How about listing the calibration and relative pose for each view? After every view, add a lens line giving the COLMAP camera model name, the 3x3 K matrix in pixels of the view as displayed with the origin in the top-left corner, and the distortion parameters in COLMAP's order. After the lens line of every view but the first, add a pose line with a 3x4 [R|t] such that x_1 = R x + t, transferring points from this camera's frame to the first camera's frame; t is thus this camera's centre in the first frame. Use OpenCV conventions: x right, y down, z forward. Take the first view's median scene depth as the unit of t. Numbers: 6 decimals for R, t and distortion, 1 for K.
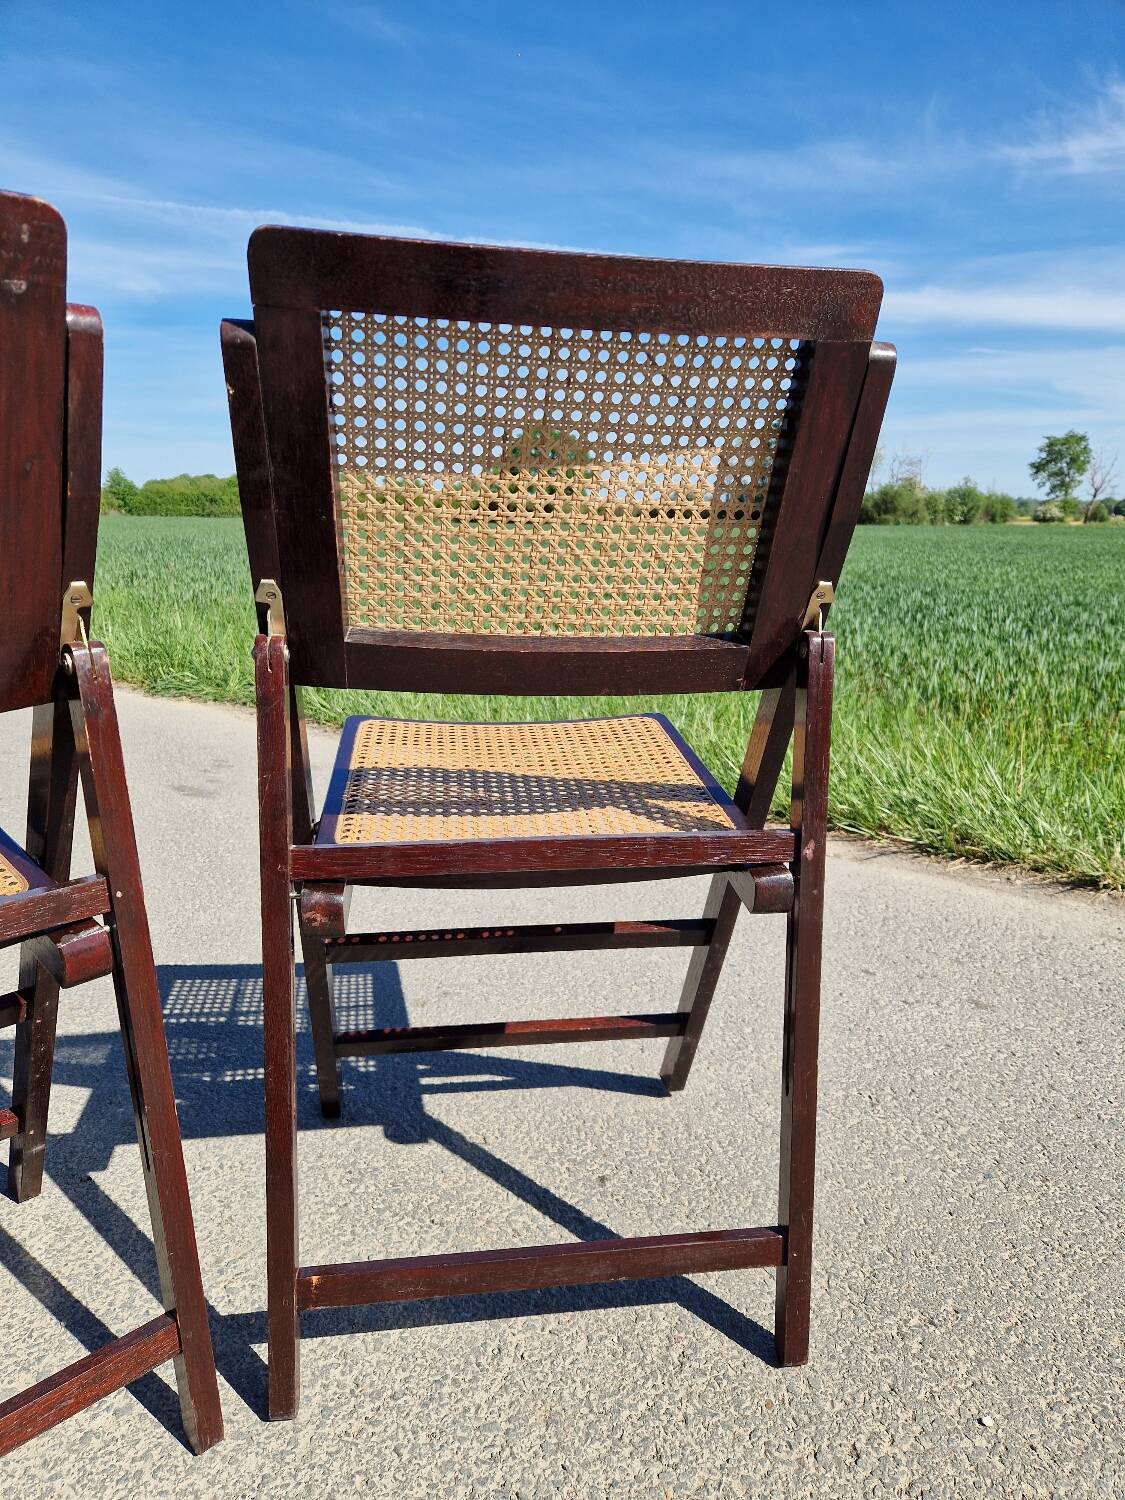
lens RADIAL K [[1067.4, 0, 552.5], [0, 1067.4, 754.6], [0, 0, 1]] dist [0.068224, -0.067497]
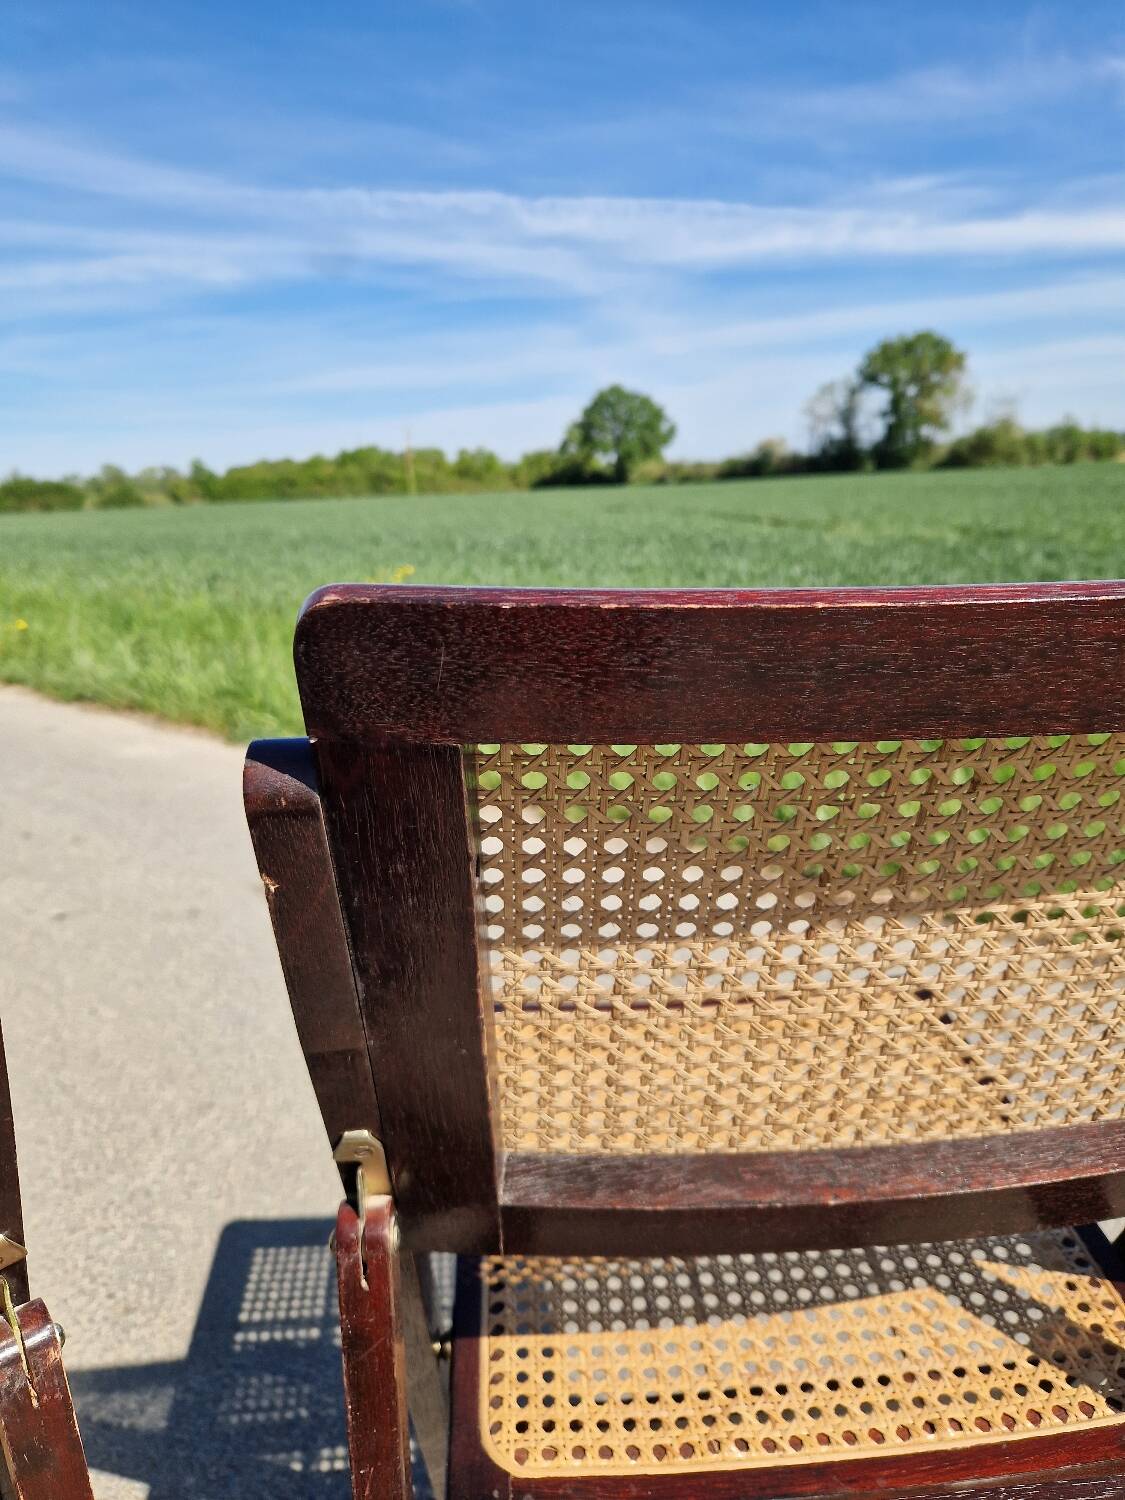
lens RADIAL K [[1078.4, 0, 538.4], [0, 1078.4, 726.1], [0, 0, 1]] dist [0.043824, -0.038387]
pose [[0.995266, -0.037434, -0.089686, -0.082278], [0.038050, 0.999262, 0.005169, -0.241259], [0.089426, -0.008557, 0.995957, 0.324840]]
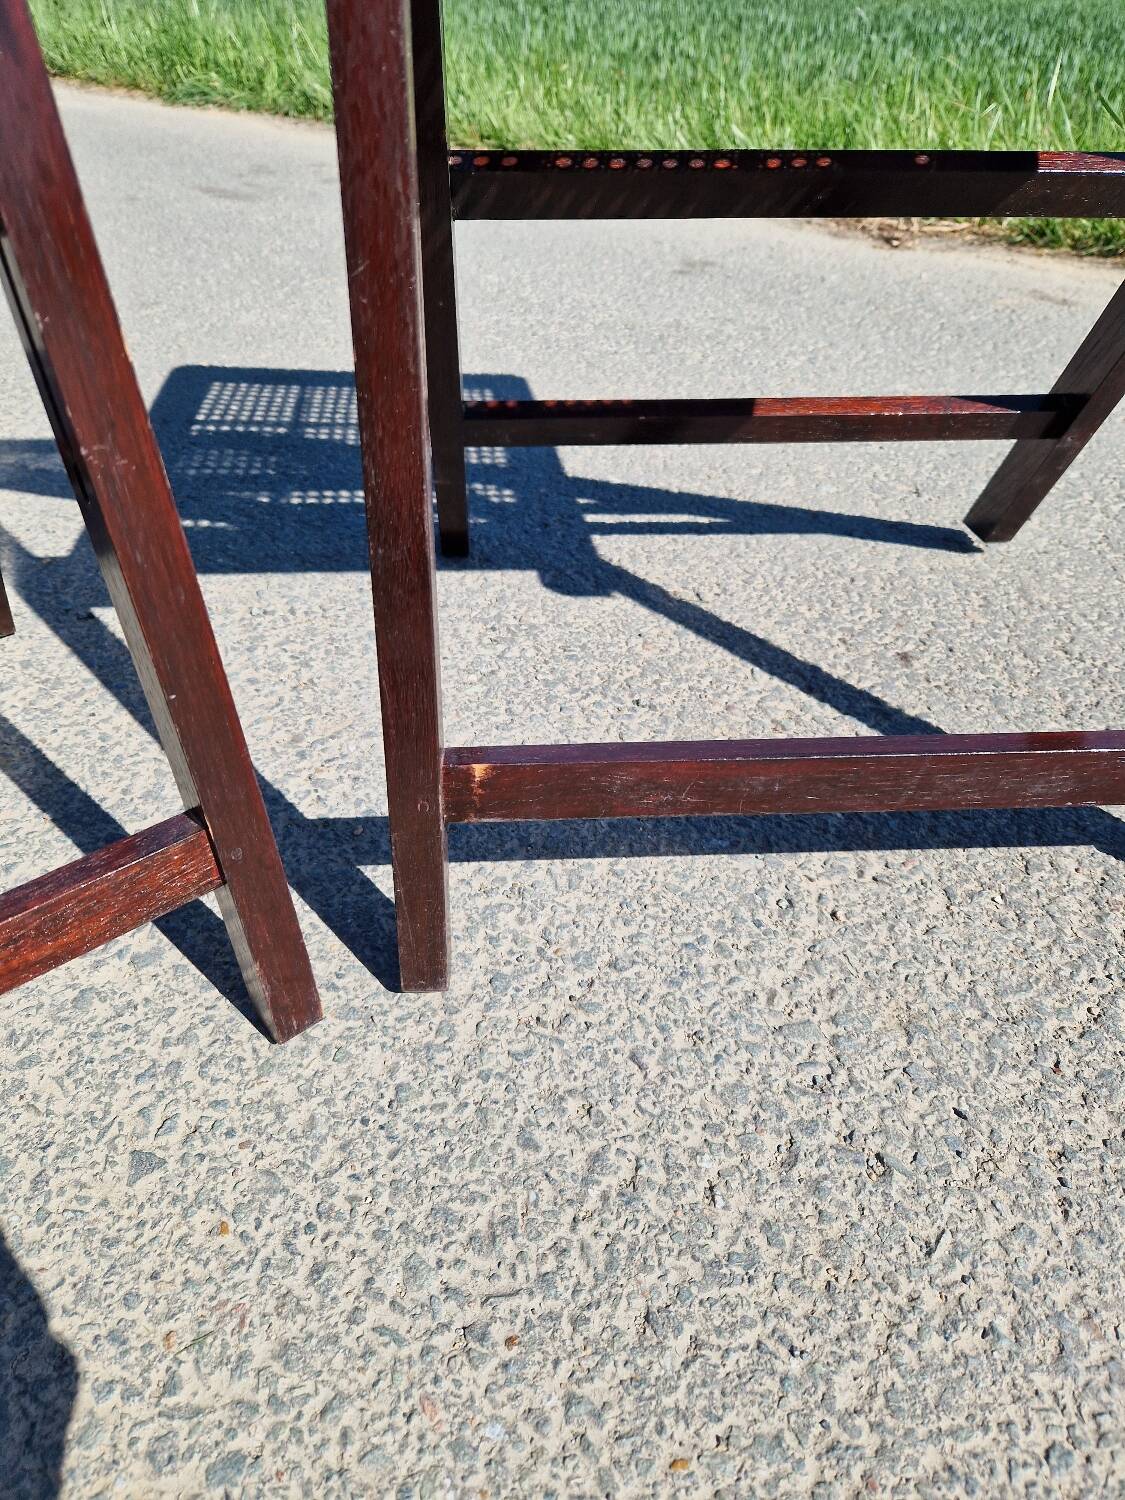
lens RADIAL K [[1078.4, 0, 538.4], [0, 1078.4, 726.1], [0, 0, 1]] dist [0.043824, -0.038387]
pose [[0.996817, 0.049751, -0.062287, -0.124272], [-0.022783, 0.926555, 0.375468, 0.210755], [0.076393, -0.372854, 0.924740, 0.413469]]
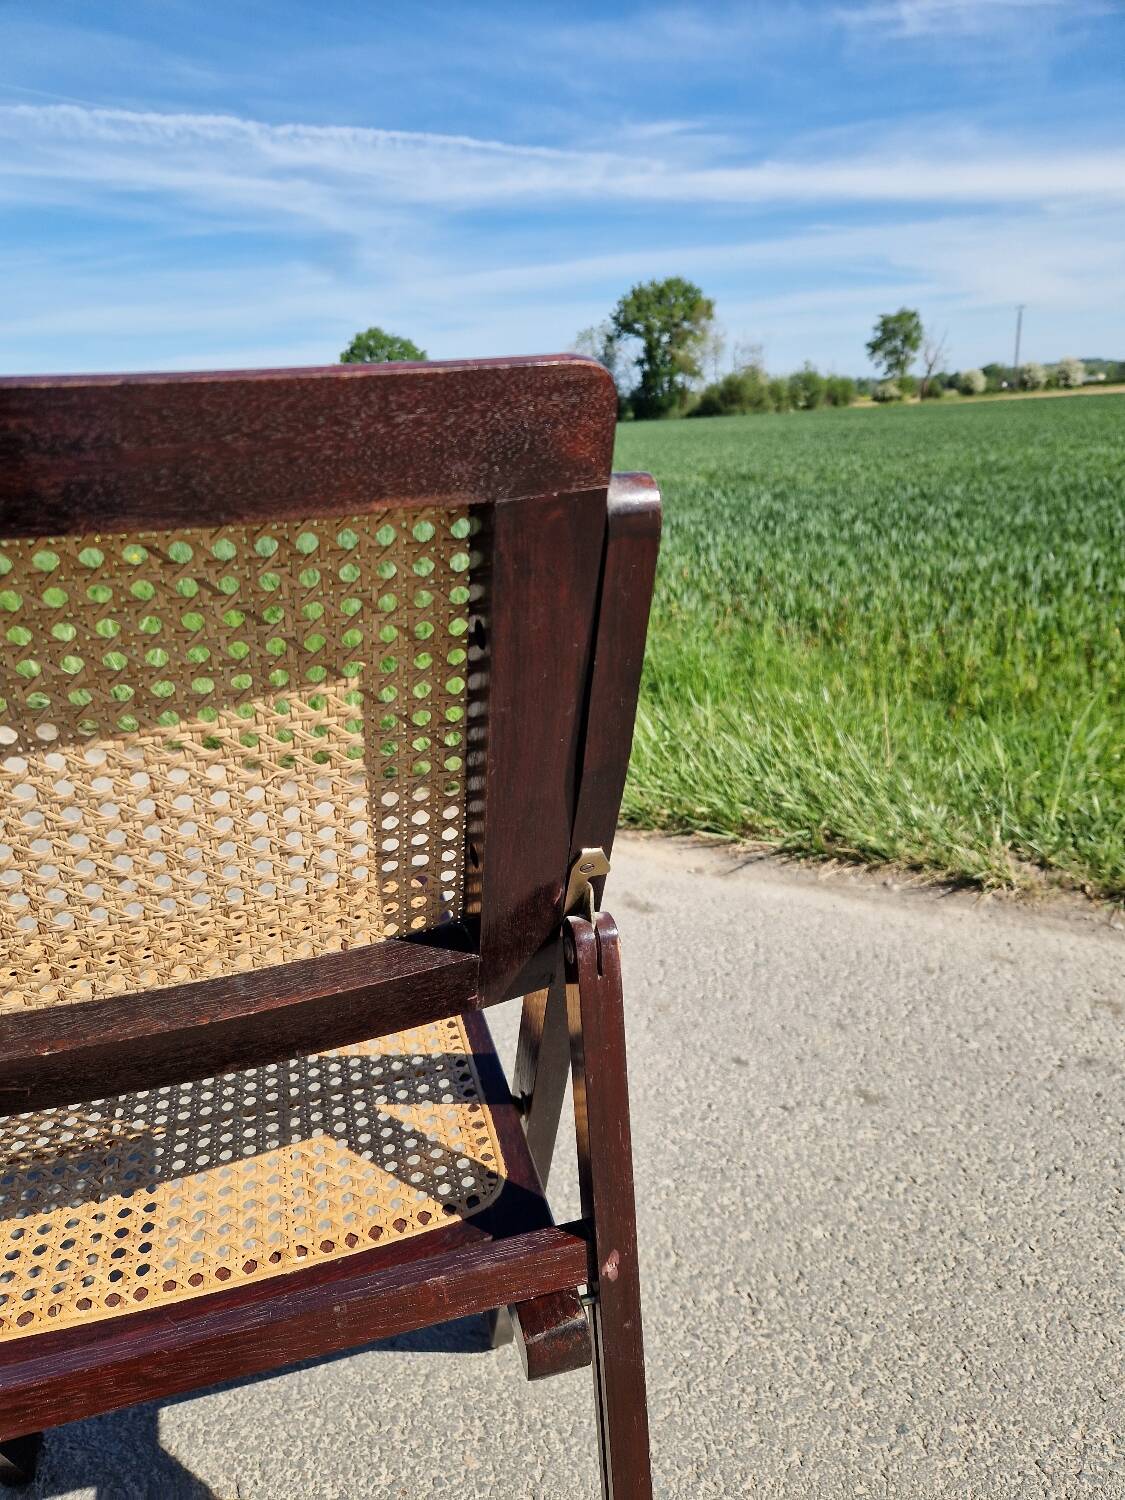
lens RADIAL K [[1067.4, 0, 552.5], [0, 1067.4, 754.6], [0, 0, 1]] dist [0.068224, -0.067497]
pose [[0.988643, -0.103859, 0.108624, 0.127887], [0.094537, 0.991649, 0.087720, -0.192214], [-0.116827, -0.076455, 0.990205, 0.314296]]
